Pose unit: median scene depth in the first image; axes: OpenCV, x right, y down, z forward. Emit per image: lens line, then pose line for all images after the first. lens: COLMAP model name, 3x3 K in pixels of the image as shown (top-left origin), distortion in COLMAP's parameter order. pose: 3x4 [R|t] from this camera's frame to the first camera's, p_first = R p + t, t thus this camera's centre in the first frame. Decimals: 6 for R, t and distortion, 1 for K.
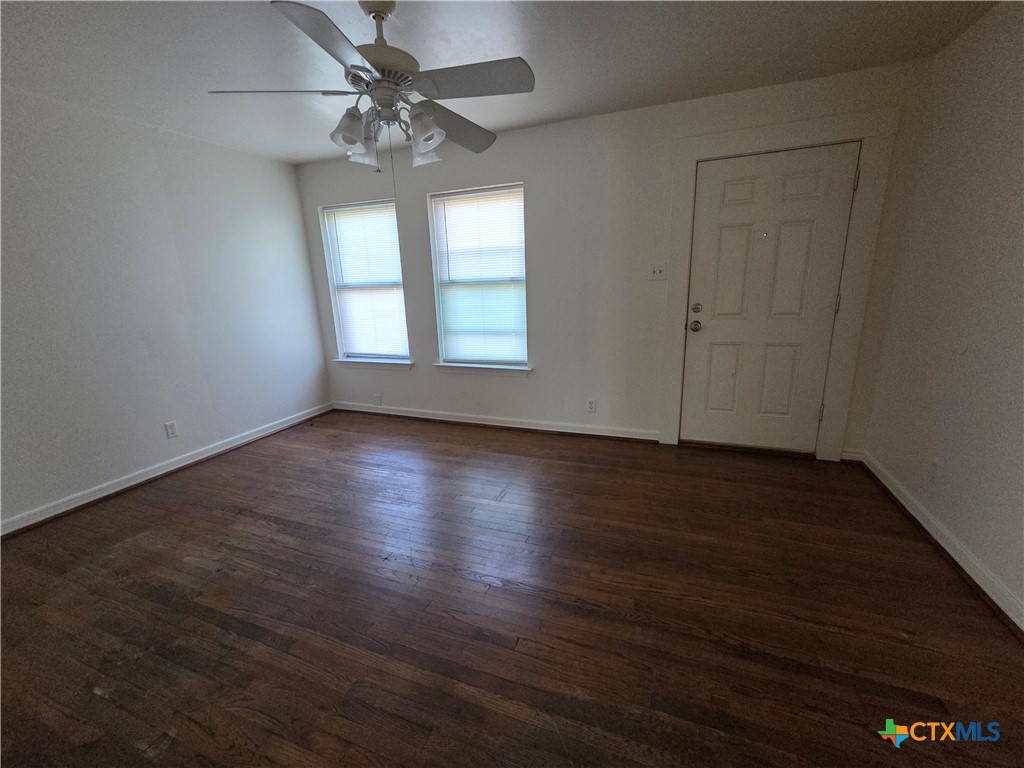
lens RADIAL K [[424.6, 0, 514.1], [0, 424.6, 388.6], [0, 0, 1]] dist [0.002194, -0.000029]
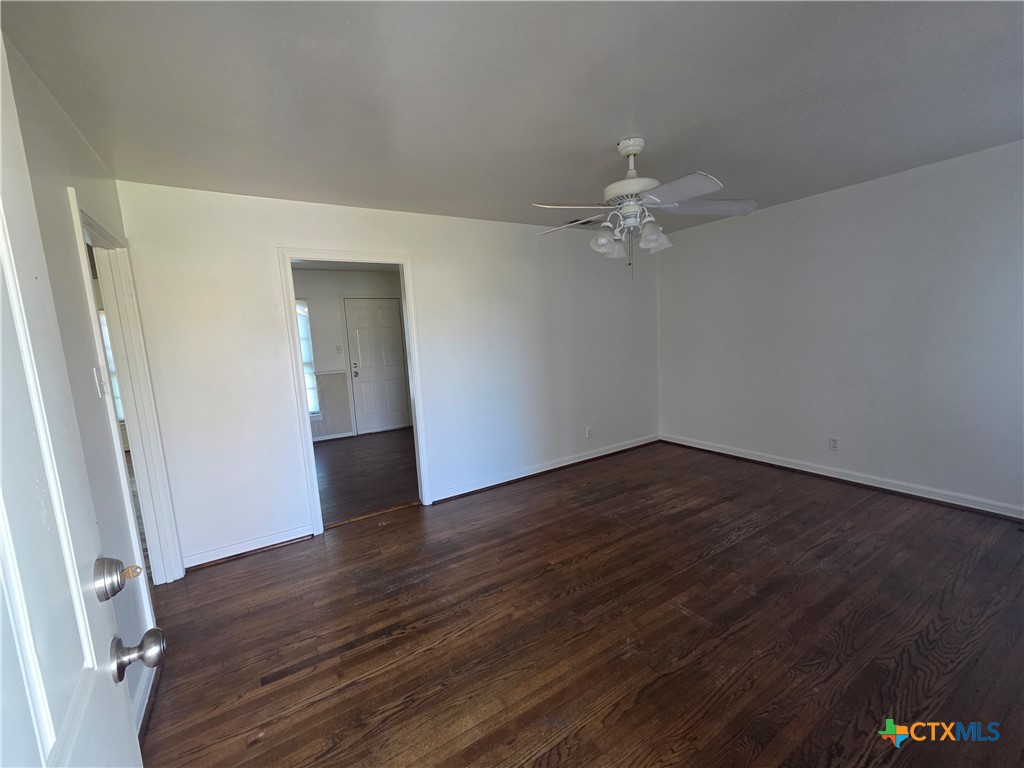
lens RADIAL K [[424.6, 0, 514.1], [0, 424.6, 388.6], [0, 0, 1]] dist [0.002194, -0.000029]
pose [[-0.588590, 0.172667, -0.789777, 0.564296], [-0.129051, 0.944330, 0.302632, -0.267505], [0.798065, 0.280048, -0.533540, 0.827639]]
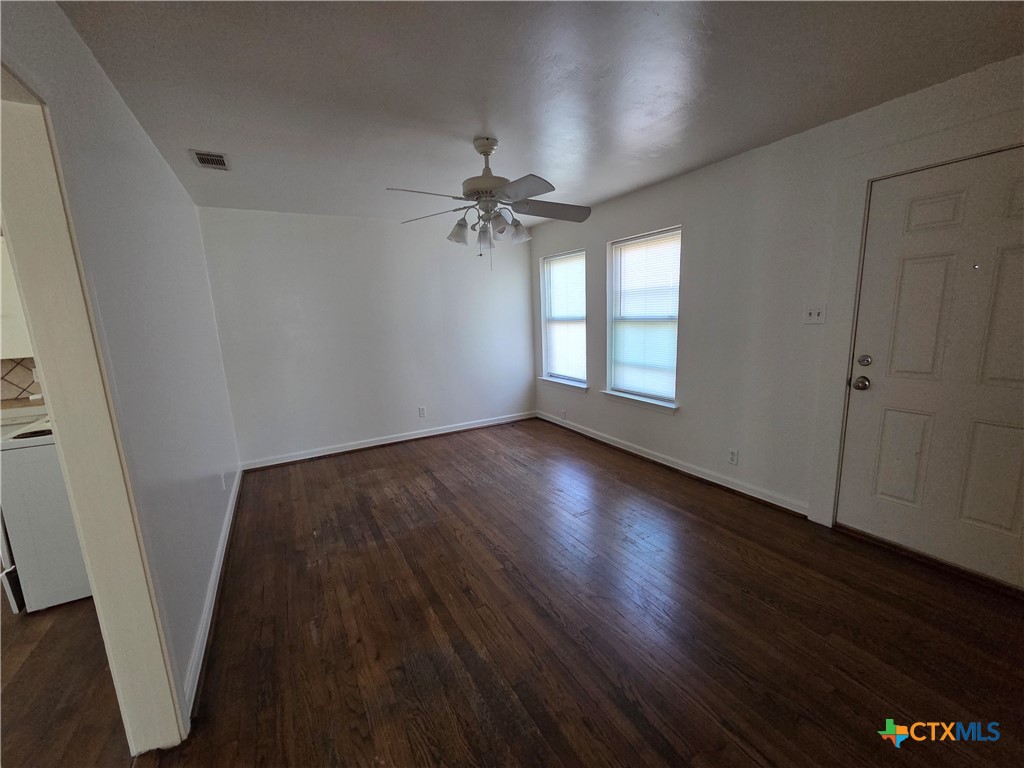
lens RADIAL K [[424.6, 0, 514.1], [0, 424.6, 388.6], [0, 0, 1]] dist [0.002194, -0.000029]
pose [[0.771090, 0.117923, -0.625712, 0.392726], [-0.144809, 0.989427, 0.008015, -0.046246], [0.620041, 0.084428, 0.780013, -0.012639]]
